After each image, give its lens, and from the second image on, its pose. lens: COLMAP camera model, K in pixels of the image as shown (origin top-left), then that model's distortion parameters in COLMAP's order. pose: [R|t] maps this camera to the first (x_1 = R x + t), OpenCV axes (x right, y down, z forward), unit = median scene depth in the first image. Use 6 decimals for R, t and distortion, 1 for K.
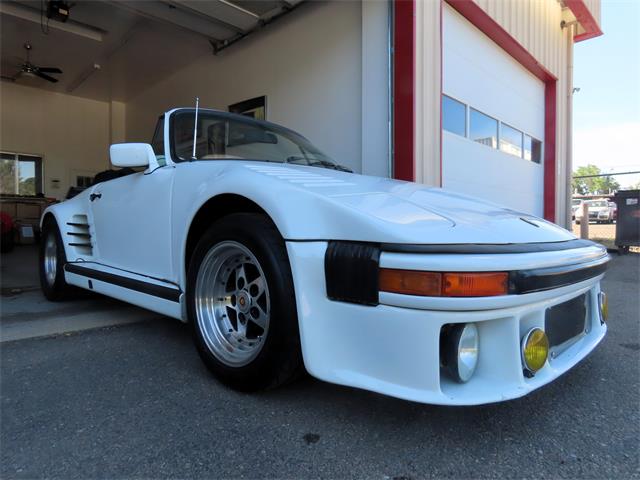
lens RADIAL K [[396.7, 0, 320.2], [0, 396.7, 237.4], [0, 0, 1]] dist [-0.006950, -0.005695]
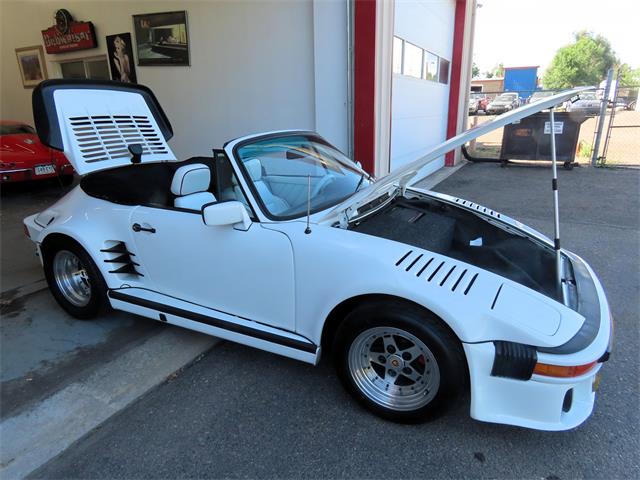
lens RADIAL K [[396.7, 0, 321.3], [0, 396.7, 239.2], [0, 0, 1]] dist [-0.006950, -0.005695]
pose [[0.957155, -0.099532, 0.271933, -0.718392], [0.020842, 0.960317, 0.278130, -0.583852], [-0.288825, -0.260546, 0.921247, -0.043526]]
